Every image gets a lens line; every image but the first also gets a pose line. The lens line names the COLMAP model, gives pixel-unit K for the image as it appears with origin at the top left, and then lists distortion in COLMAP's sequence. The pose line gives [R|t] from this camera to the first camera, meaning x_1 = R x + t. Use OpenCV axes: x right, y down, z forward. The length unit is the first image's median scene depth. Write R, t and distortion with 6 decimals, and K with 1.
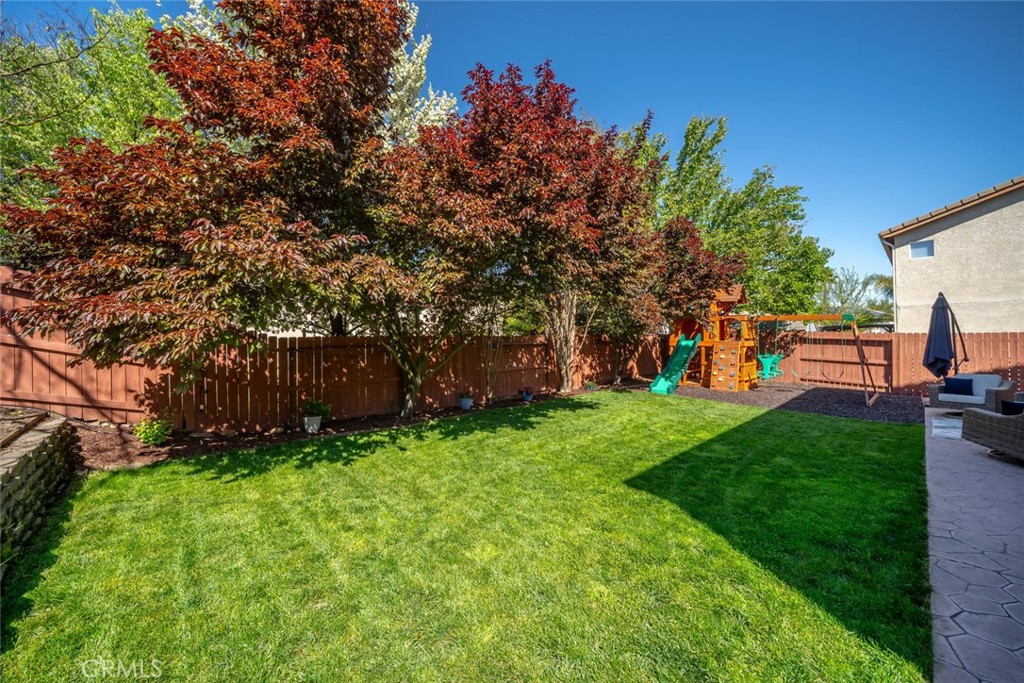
lens RADIAL K [[392.6, 0, 512.0], [0, 392.6, 341.5], [0, 0, 1]] dist [0.000287, 0.000211]
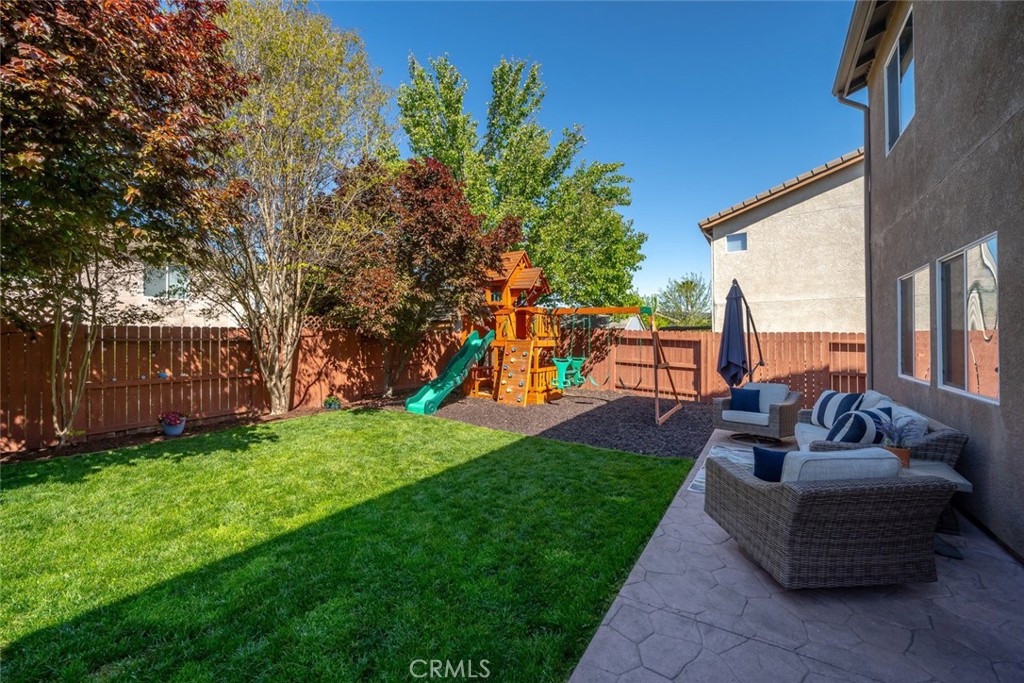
lens RADIAL K [[403.8, 0, 512.0], [0, 403.8, 341.5], [0, 0, 1]] dist [-0.000706, 0.000059]
pose [[0.969969, 0.010123, 0.243019, 0.345680], [-0.009391, 0.999947, -0.004168, 0.006053], [-0.243048, 0.001760, 0.970013, 0.239852]]
